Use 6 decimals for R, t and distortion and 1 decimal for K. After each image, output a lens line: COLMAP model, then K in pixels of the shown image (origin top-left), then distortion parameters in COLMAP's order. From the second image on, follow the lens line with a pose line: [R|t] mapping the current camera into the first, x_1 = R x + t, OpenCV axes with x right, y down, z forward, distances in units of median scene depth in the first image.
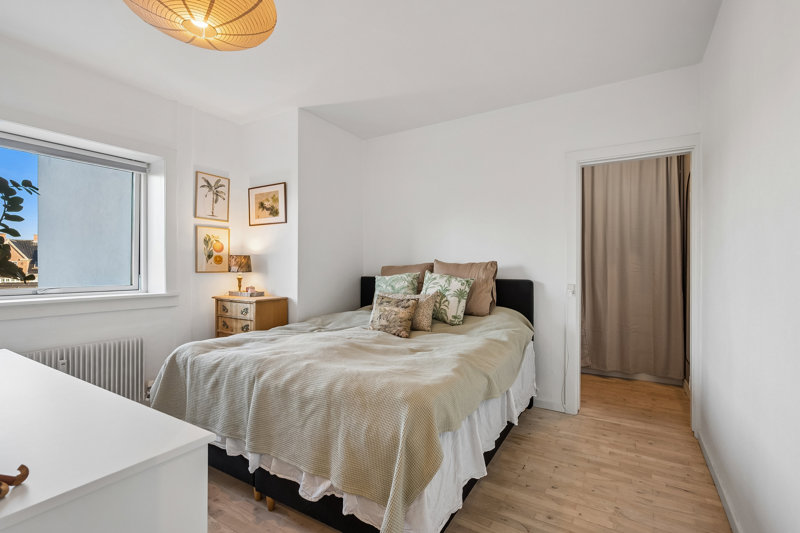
lens RADIAL K [[351.9, 0, 405.3], [0, 351.9, 265.9], [0, 0, 1]] dist [-0.001193, 0.000251]
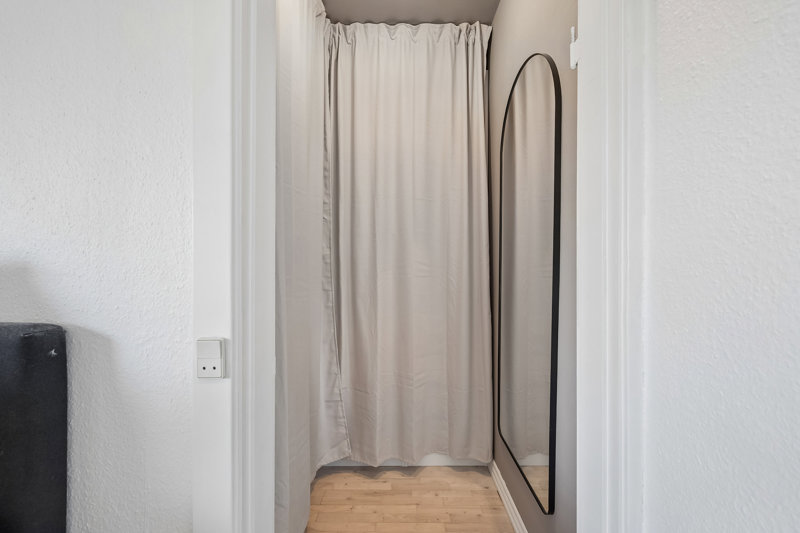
lens RADIAL K [[345.9, 0, 400.2], [0, 345.9, 268.5], [0, 0, 1]] dist [0.000087, 0.000006]
pose [[0.846279, 0.000076, 0.532741, 0.333486], [0.000901, 0.999998, -0.001574, 0.004512], [-0.532740, 0.001812, 0.846277, 0.553598]]
